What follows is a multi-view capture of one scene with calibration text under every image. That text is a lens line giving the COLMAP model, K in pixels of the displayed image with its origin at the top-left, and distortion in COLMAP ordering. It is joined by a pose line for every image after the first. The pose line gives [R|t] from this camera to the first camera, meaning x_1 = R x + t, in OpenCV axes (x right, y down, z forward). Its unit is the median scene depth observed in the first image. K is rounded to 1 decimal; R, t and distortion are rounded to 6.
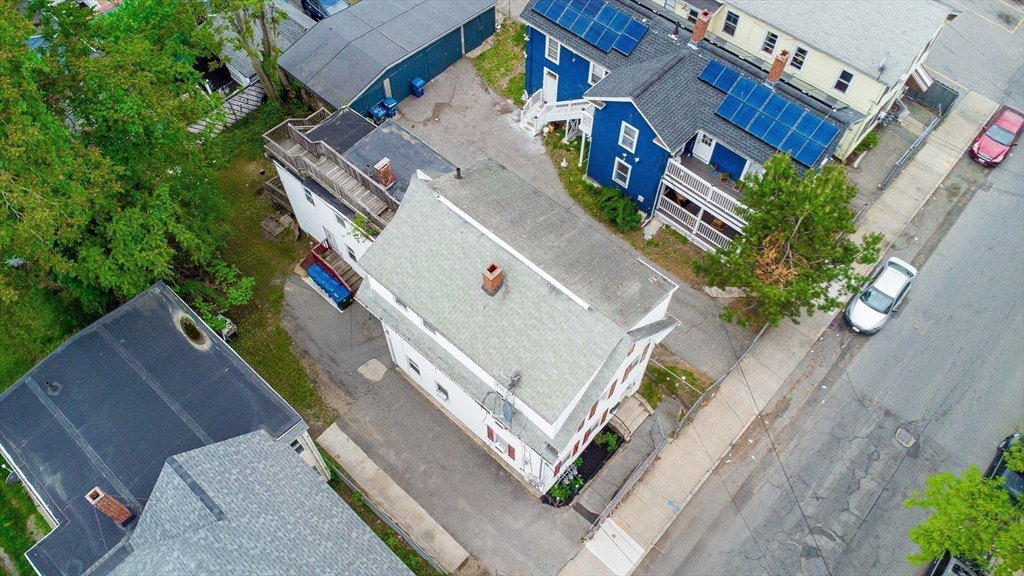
lens RADIAL K [[744.8, 0, 512.0], [0, 744.8, 288.0], [0, 0, 1]] dist [0.011120, -0.009460]
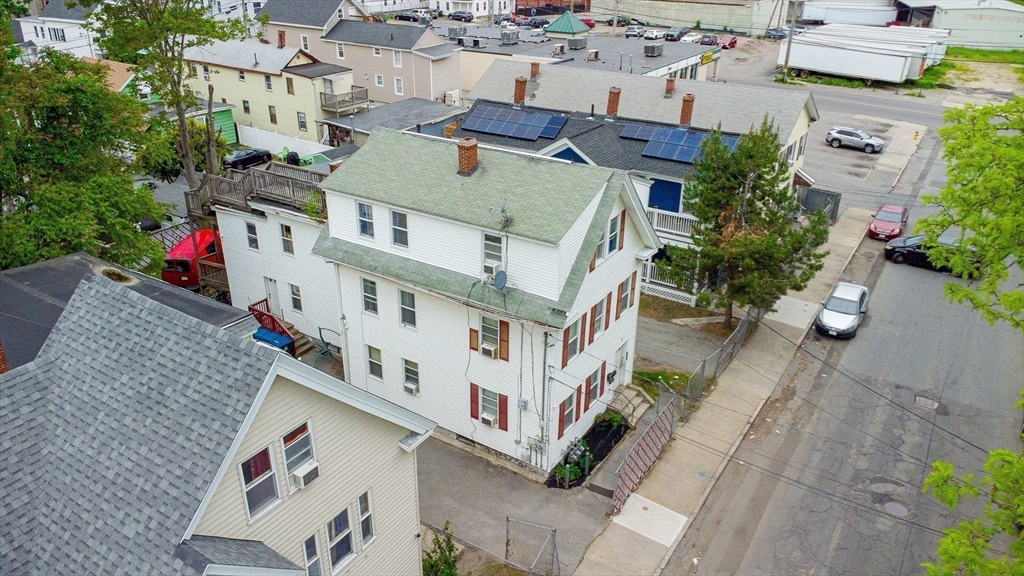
lens RADIAL K [[744.8, 0, 512.0], [0, 744.8, 288.0], [0, 0, 1]] dist [0.011120, -0.009460]
pose [[0.986288, -0.066834, 0.150896, -0.102095], [0.136939, 0.841729, -0.522245, 0.515962], [-0.092110, 0.535747, 0.839339, 0.225455]]
